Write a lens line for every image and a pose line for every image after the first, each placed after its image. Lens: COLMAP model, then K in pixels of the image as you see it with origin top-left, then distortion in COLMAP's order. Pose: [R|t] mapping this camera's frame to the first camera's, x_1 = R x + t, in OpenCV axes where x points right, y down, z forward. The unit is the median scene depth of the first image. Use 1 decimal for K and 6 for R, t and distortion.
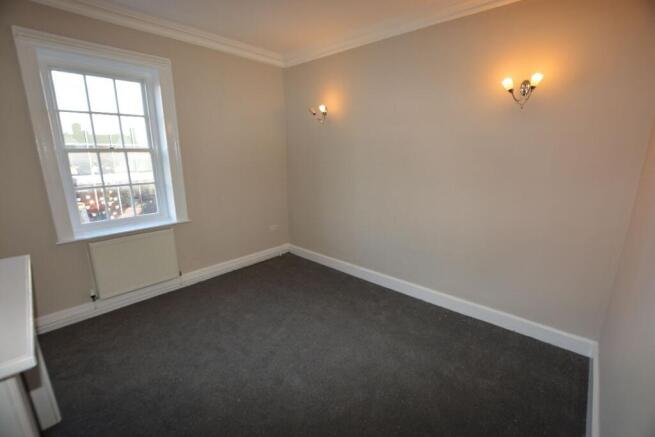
lens RADIAL K [[290.5, 0, 309.9], [0, 290.5, 217.8], [0, 0, 1]] dist [-0.002438, -0.000313]
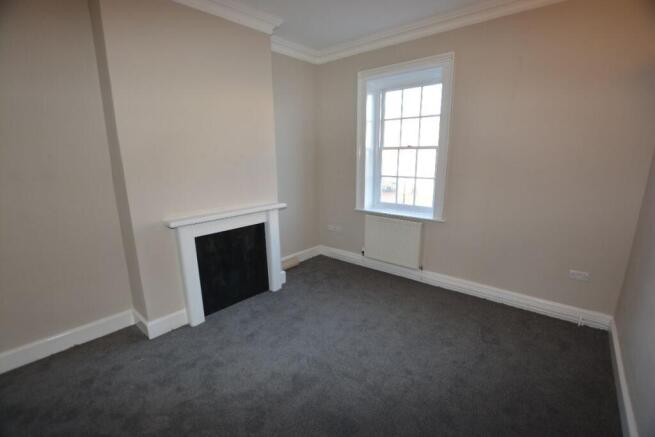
lens RADIAL K [[294.9, 0, 324.0], [0, 294.9, 222.1], [0, 0, 1]] dist [-0.000050, -0.000058]
pose [[0.087010, 0.236657, -0.967689, 0.548725], [-0.210269, 0.953852, 0.214367, -0.125607], [0.973764, 0.184823, 0.132756, 0.543239]]
